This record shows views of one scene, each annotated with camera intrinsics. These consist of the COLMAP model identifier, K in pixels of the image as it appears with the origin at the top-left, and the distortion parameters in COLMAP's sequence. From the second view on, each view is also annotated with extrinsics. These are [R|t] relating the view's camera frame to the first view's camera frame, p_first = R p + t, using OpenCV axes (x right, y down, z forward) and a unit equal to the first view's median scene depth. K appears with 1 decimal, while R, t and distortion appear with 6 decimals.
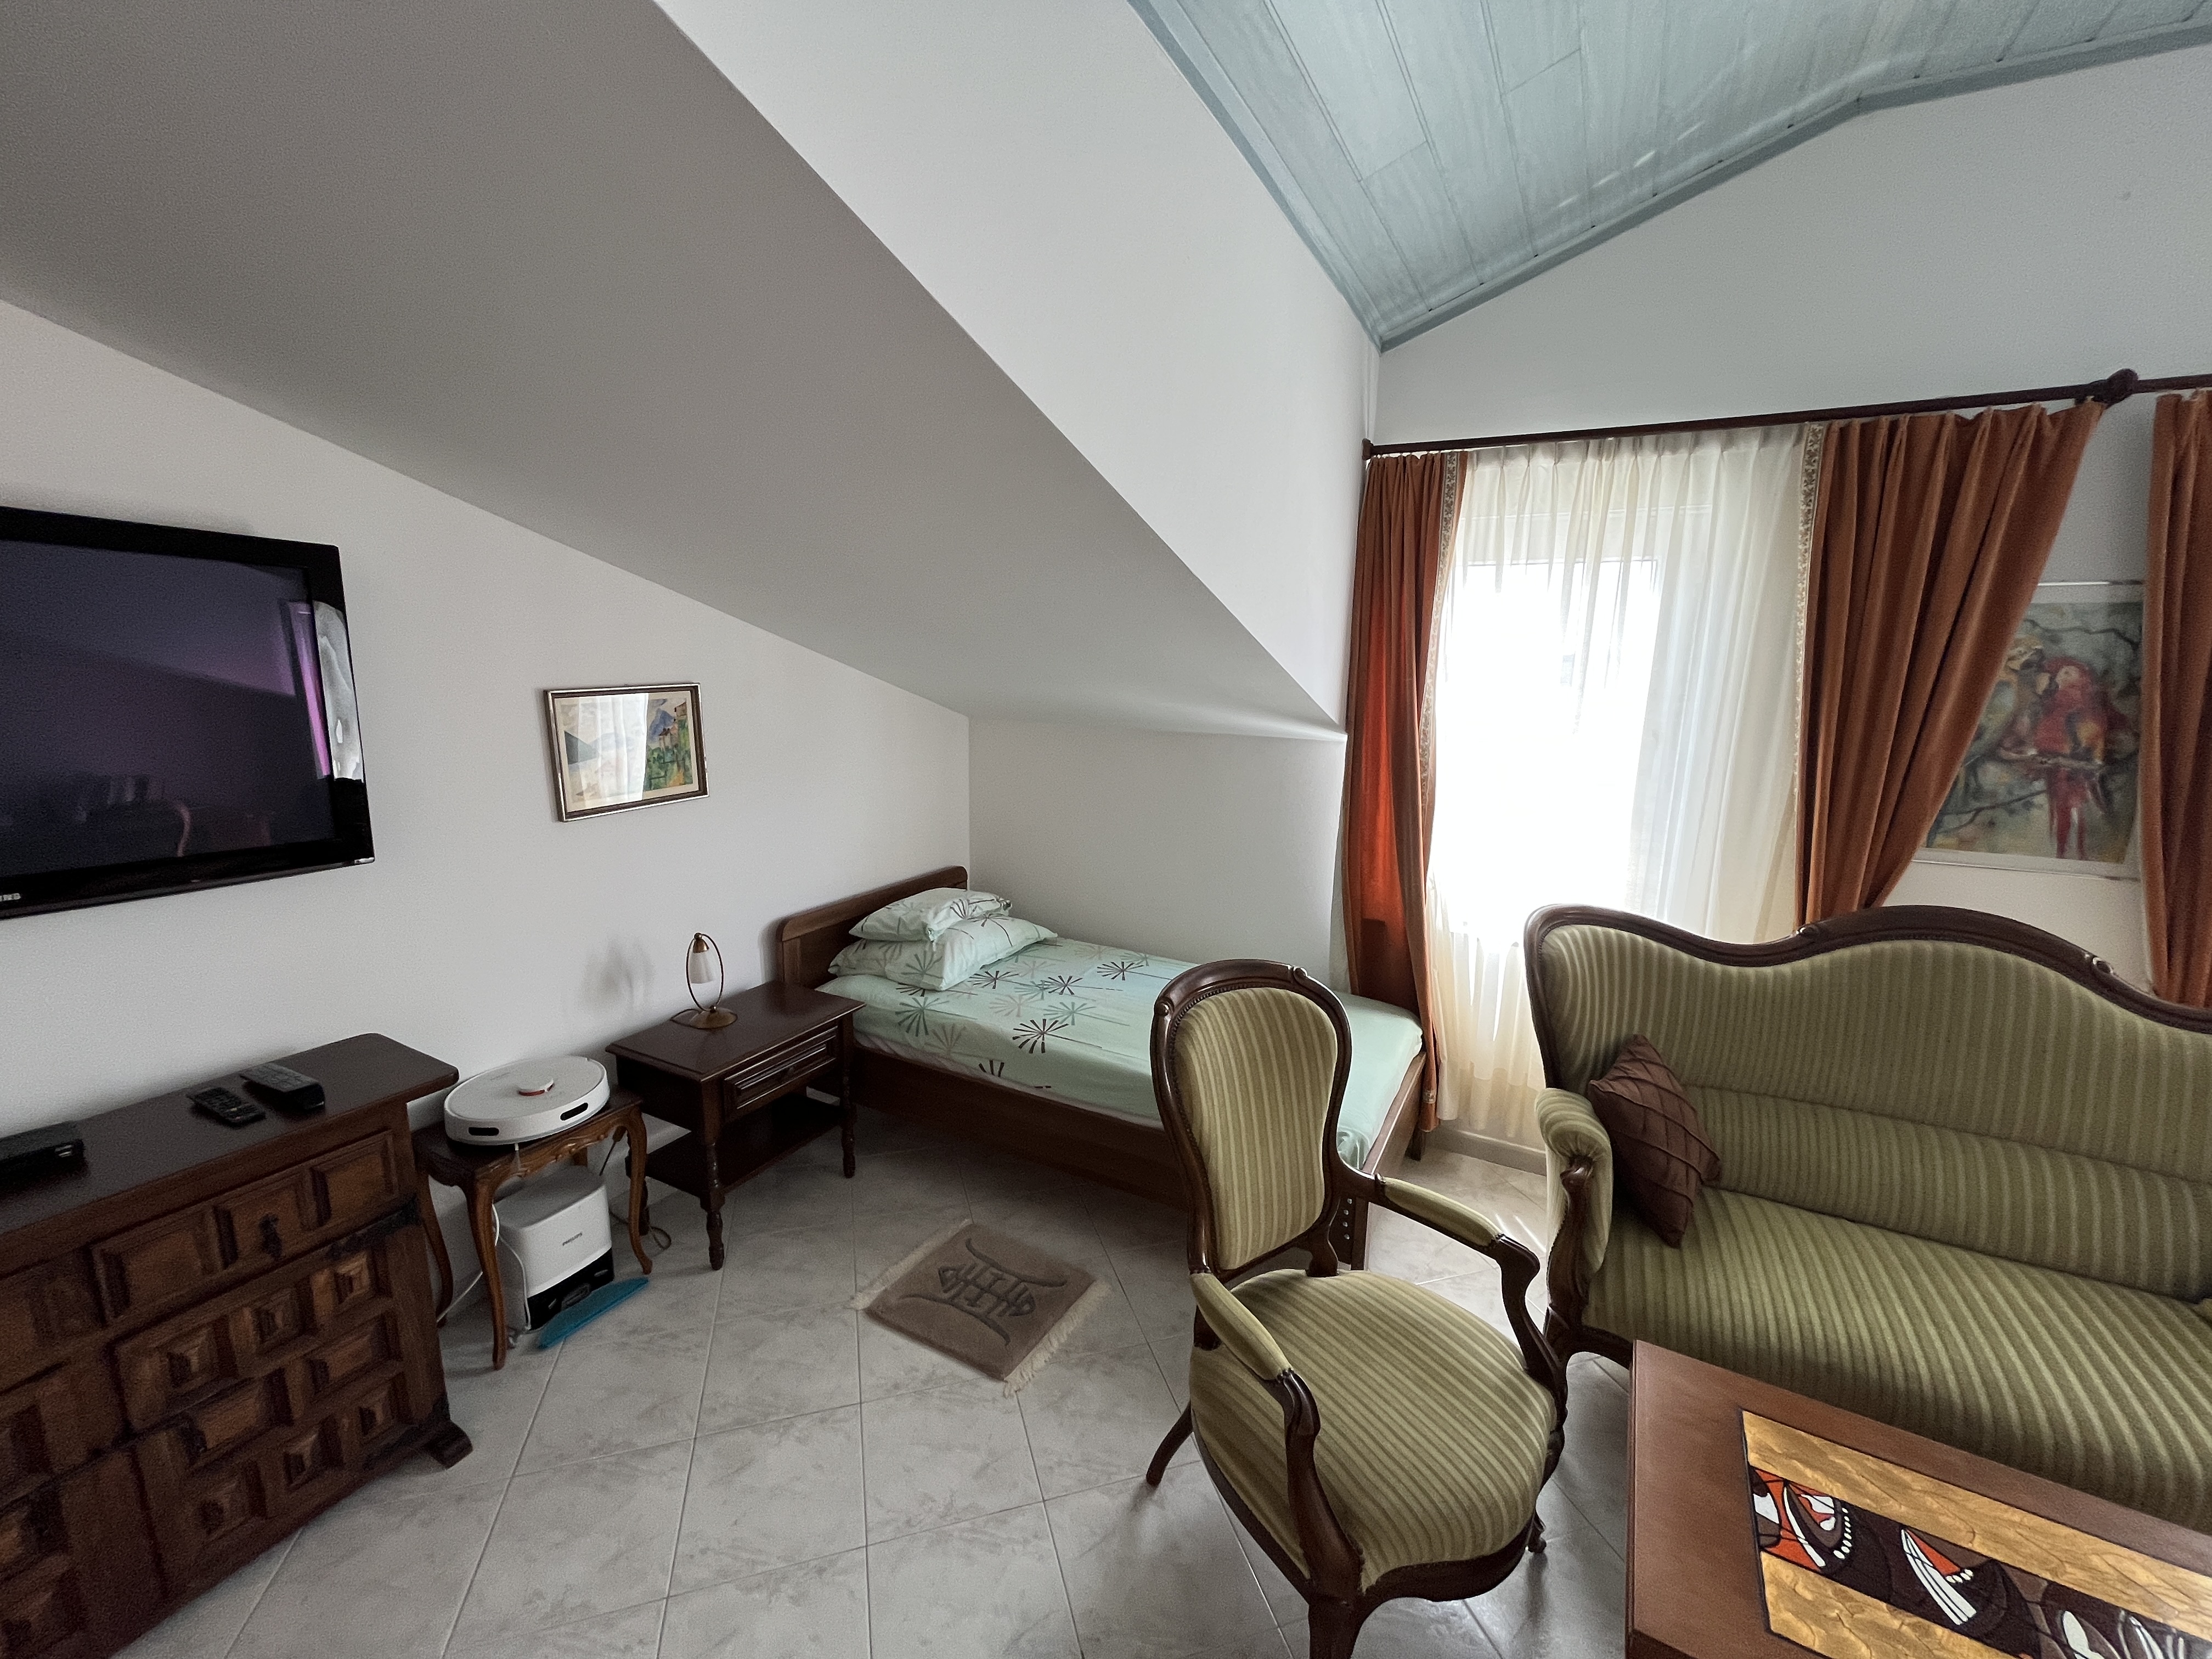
lens RADIAL K [[893.4, 0, 1102.7], [0, 893.4, 826.7], [0, 0, 1]] dist [0.000251, -0.000111]
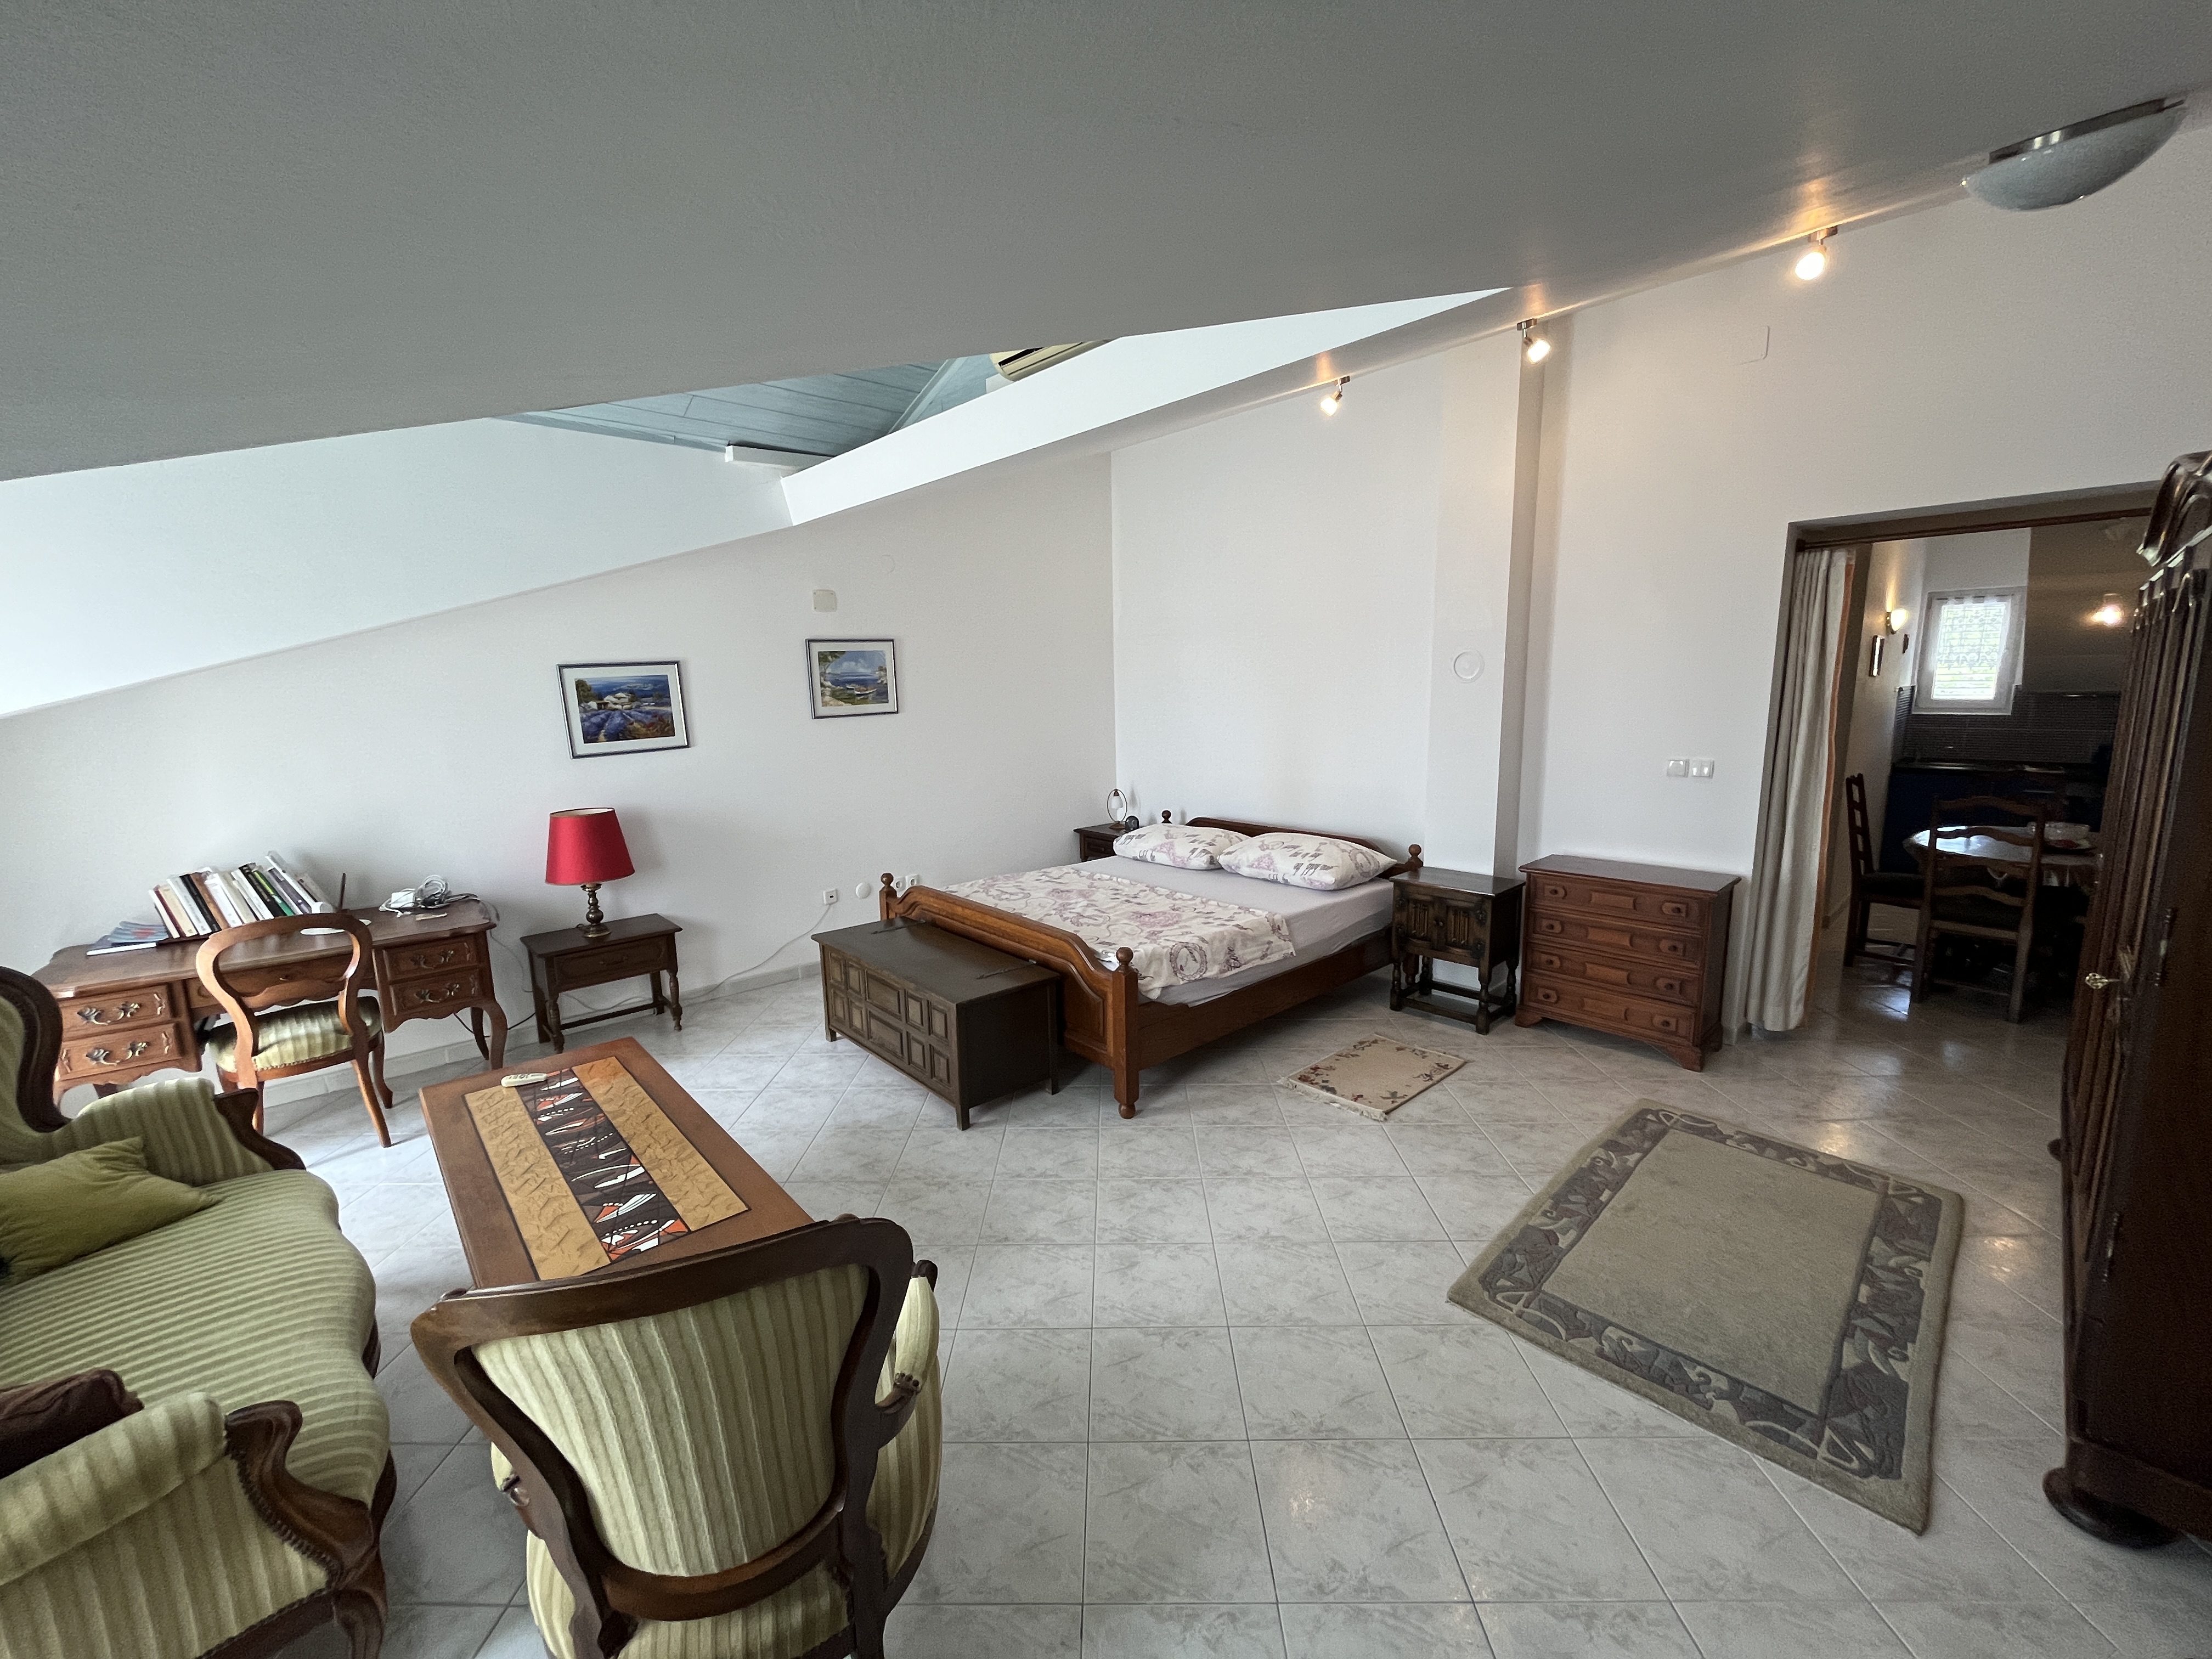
lens RADIAL K [[891.6, 0, 1101.8], [0, 891.6, 830.4], [0, 0, 1]] dist [-0.003044, 0.000029]
pose [[-0.953517, -0.049213, 0.297295, -0.203460], [0.058093, 0.938047, 0.341604, -0.181211], [-0.295688, 0.342995, -0.891584, 1.066771]]
